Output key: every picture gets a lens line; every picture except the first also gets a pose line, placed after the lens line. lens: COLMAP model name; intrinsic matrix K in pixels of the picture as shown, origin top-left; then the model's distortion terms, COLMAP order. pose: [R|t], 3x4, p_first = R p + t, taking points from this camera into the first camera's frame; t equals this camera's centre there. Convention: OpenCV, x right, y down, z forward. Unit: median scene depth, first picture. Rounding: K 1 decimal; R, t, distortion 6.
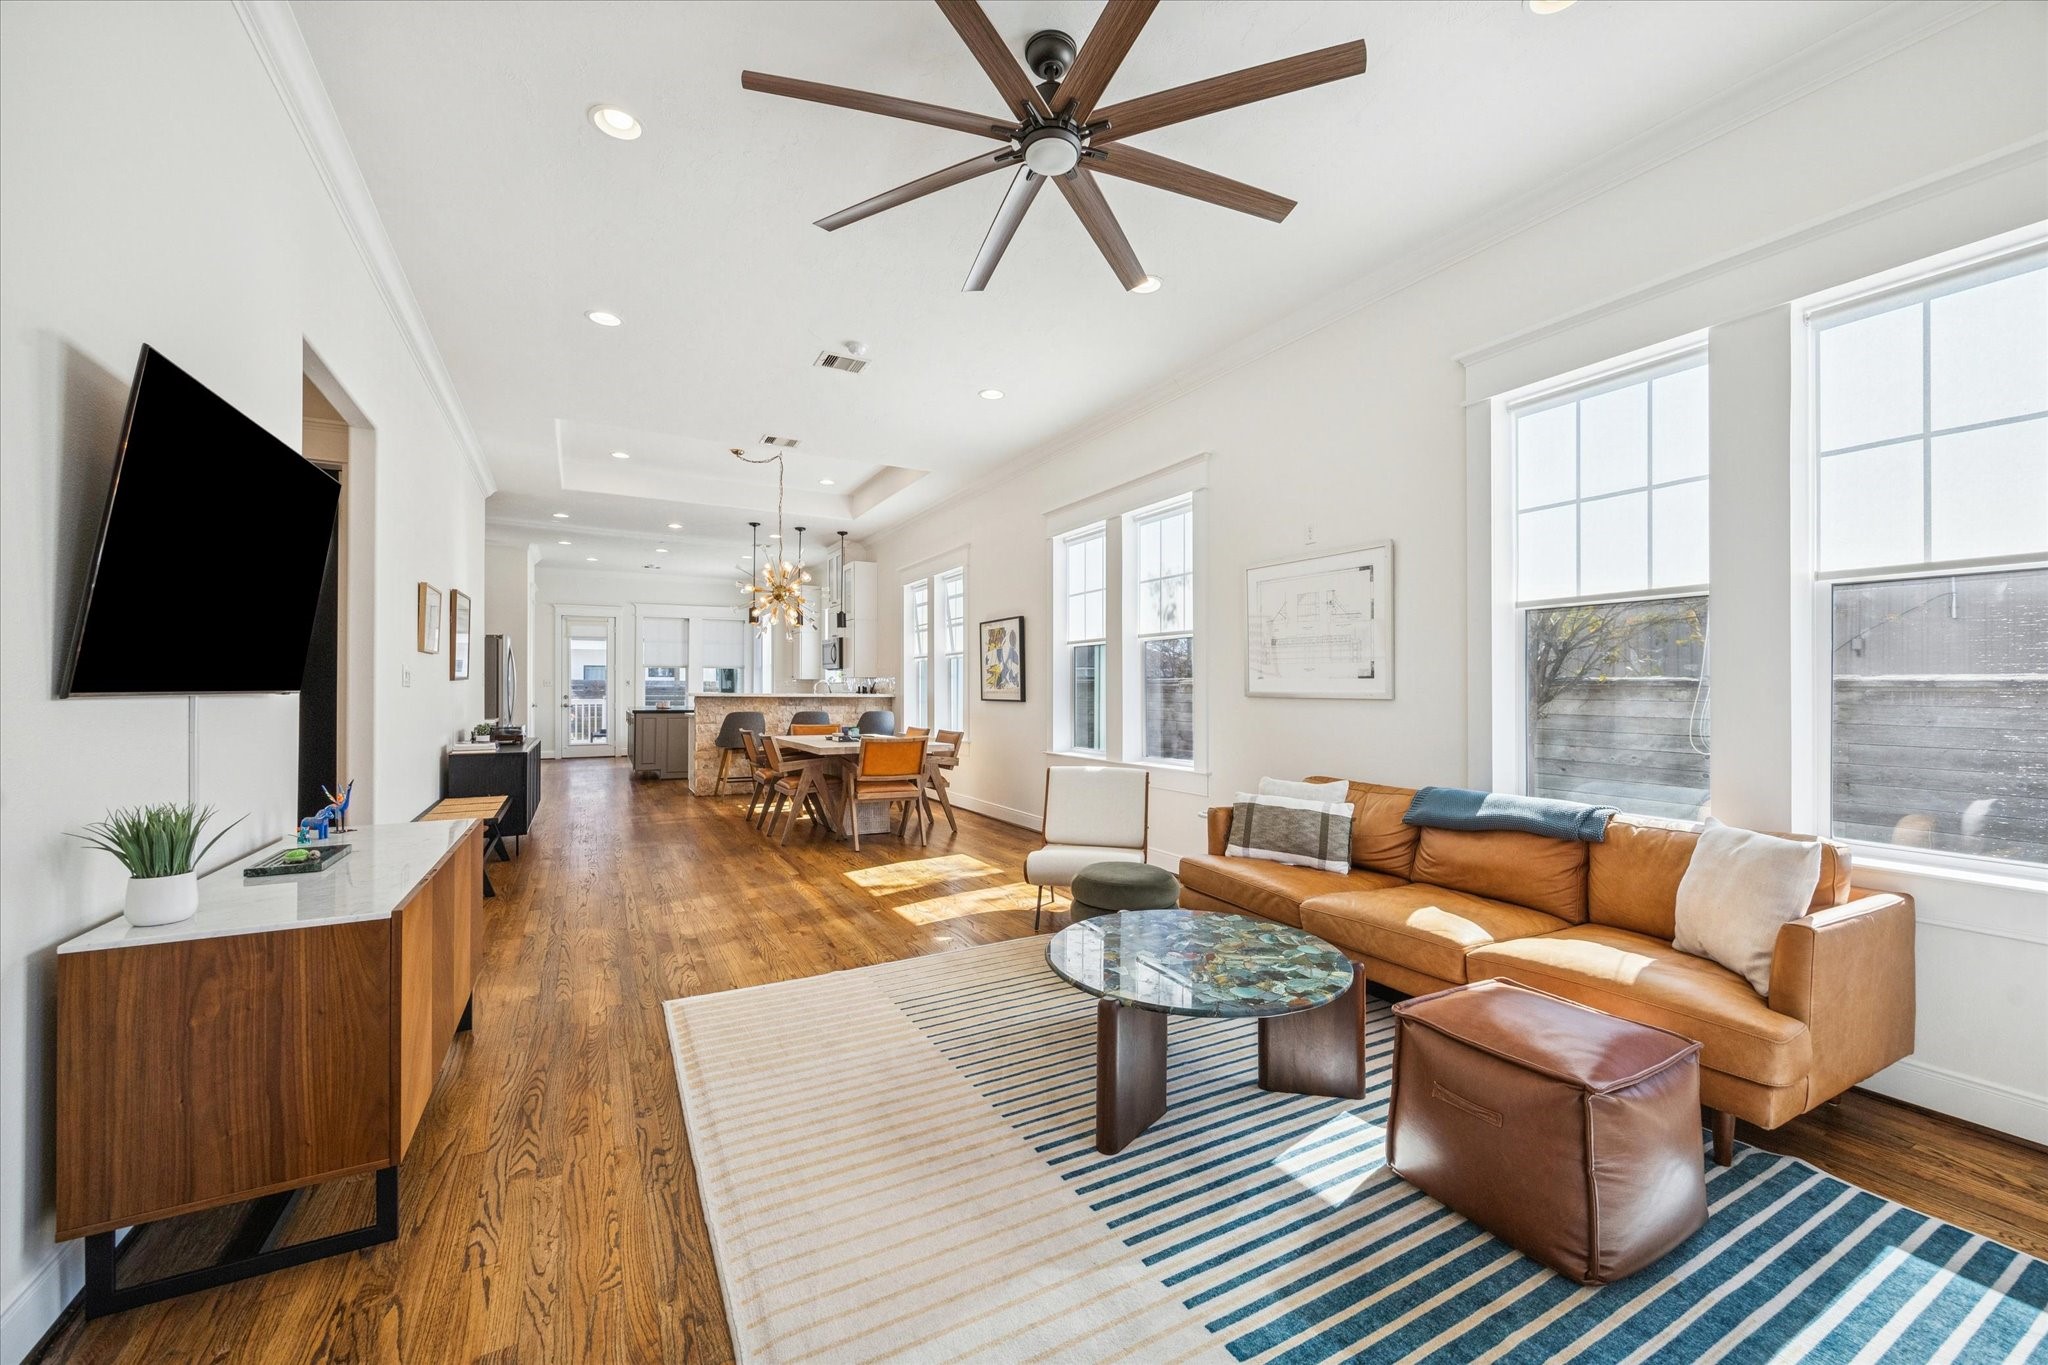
lens RADIAL K [[810.0, 0, 1022.5], [0, 810.0, 680.1], [0, 0, 1]] dist [-0.003538, 0.001199]
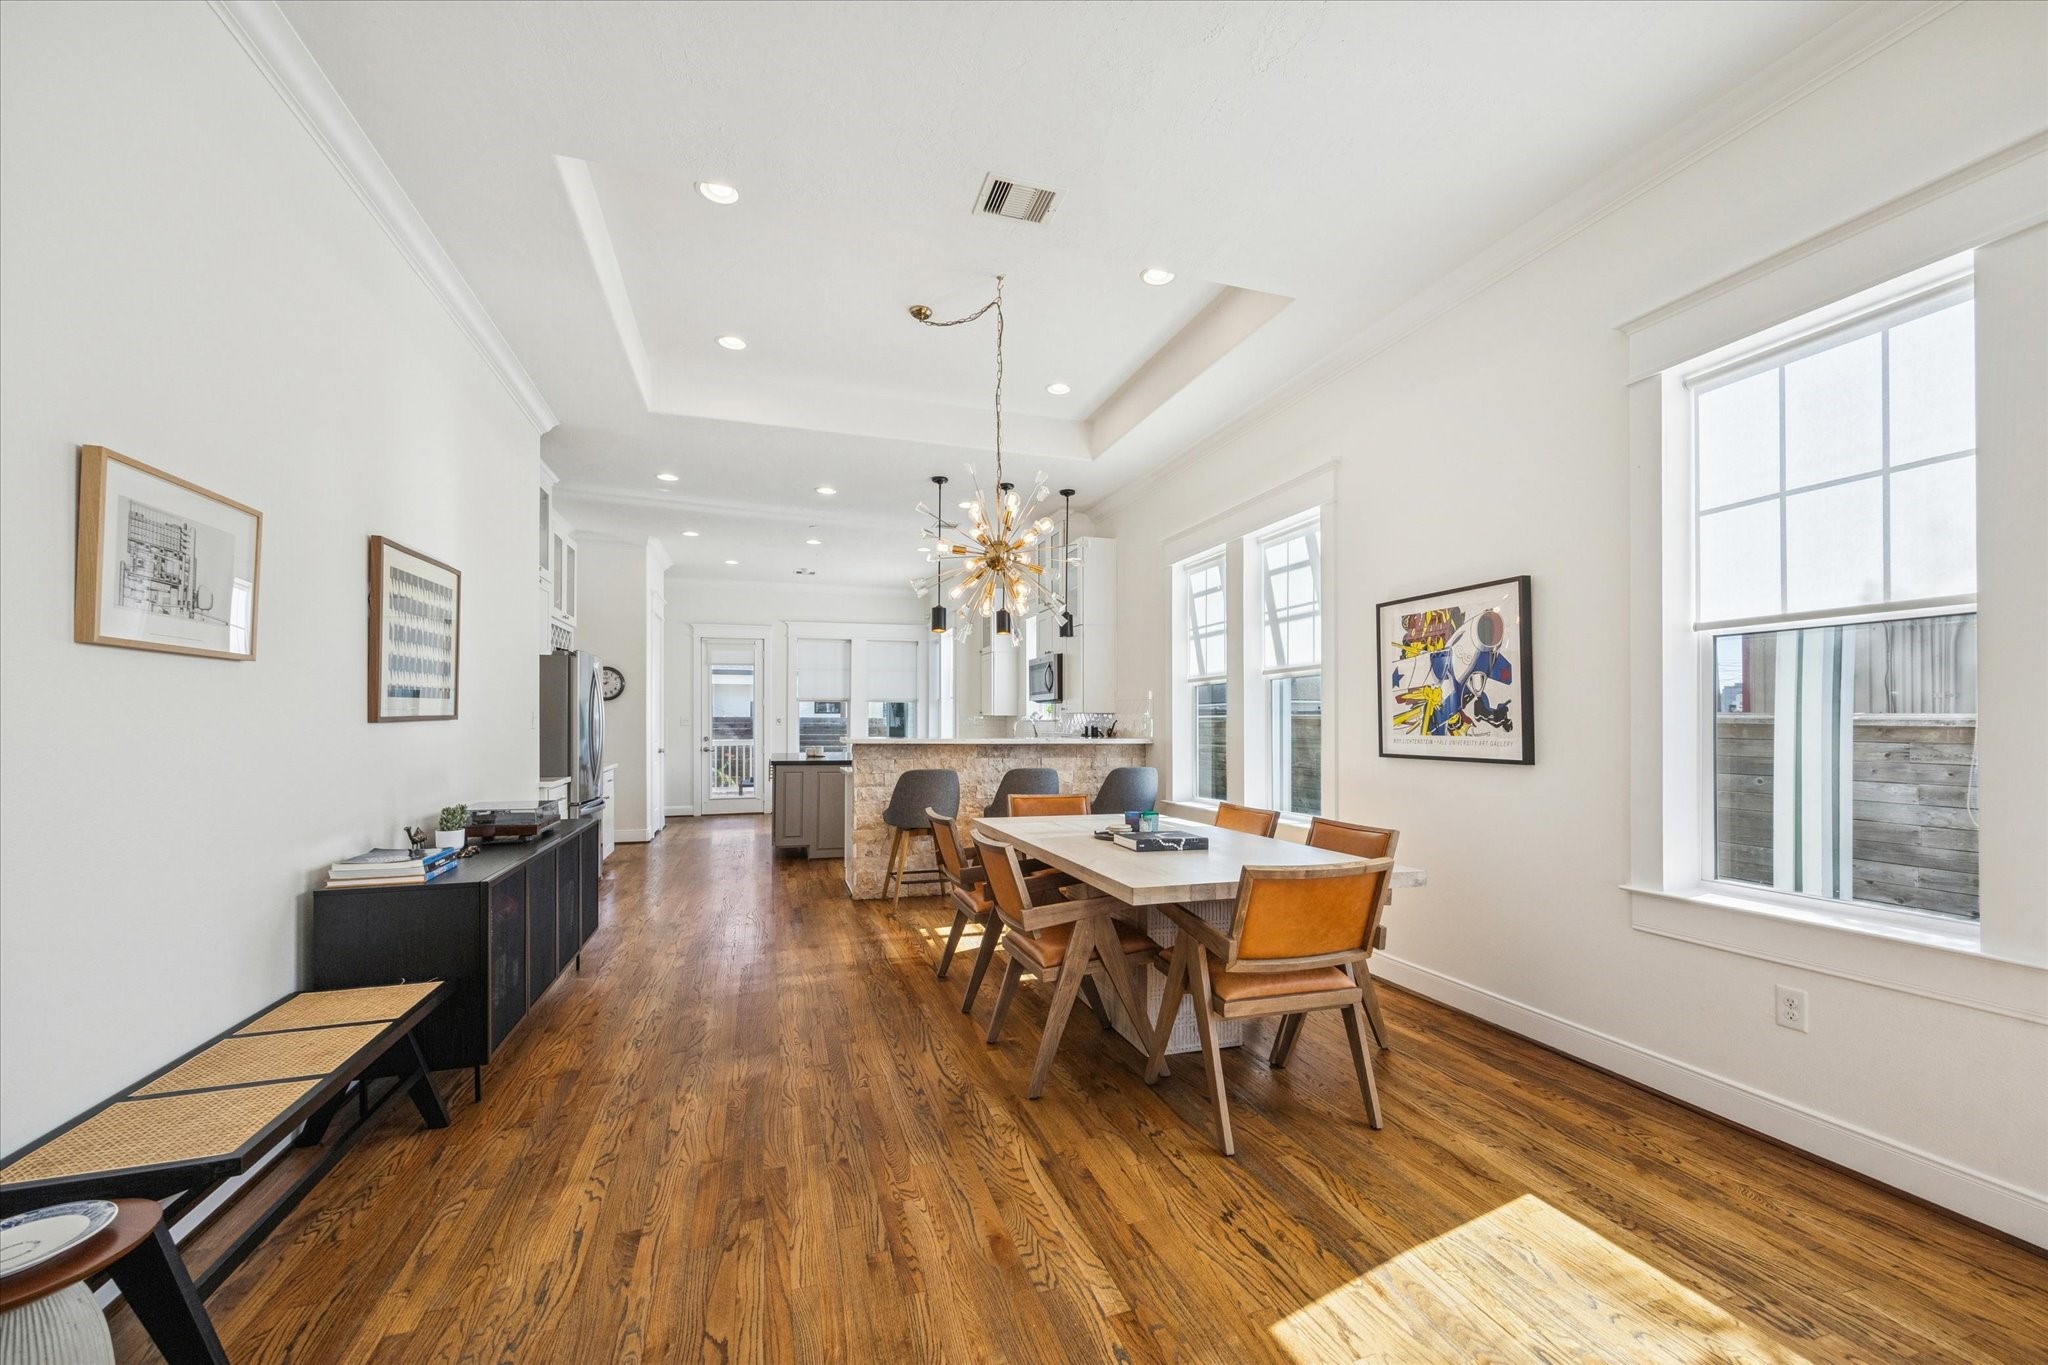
lens RADIAL K [[823.8, 0, 1024.8], [0, 823.8, 717.1], [0, 0, 1]] dist [-0.009404, -0.000683]
pose [[0.981883, -0.001117, -0.189483, -0.150910], [0.001115, 0.999999, -0.000117, -0.000422], [0.189483, -0.000097, 0.981884, 0.394172]]
